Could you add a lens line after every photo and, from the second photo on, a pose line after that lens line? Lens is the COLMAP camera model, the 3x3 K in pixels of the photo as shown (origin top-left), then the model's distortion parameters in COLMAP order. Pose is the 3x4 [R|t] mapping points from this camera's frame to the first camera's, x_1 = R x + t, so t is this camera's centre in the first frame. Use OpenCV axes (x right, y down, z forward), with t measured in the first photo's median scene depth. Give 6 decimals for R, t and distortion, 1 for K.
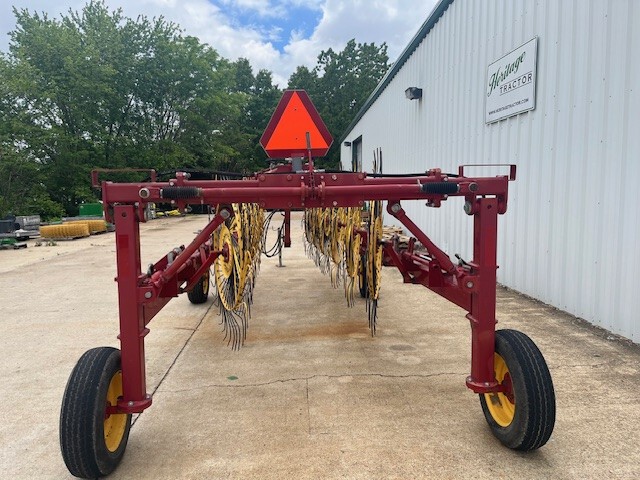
lens RADIAL K [[482.8, 0, 314.9], [0, 482.8, 241.0], [0, 0, 1]] dist [0.056550, -0.044809]
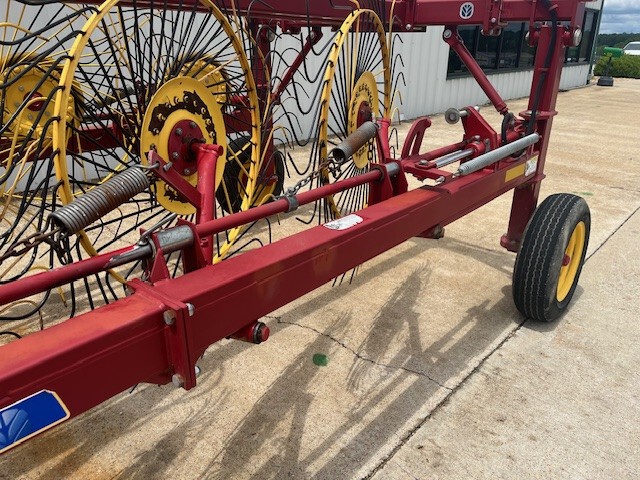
lens RADIAL K [[482.8, 0, 320.5], [0, 482.8, 239.7], [0, 0, 1]] dist [0.056550, -0.044809]
pose [[-0.701035, -0.257876, 0.664869, -0.409305], [0.075966, 0.900019, 0.429180, -0.074040], [-0.709070, 0.351377, -0.611355, 1.037382]]
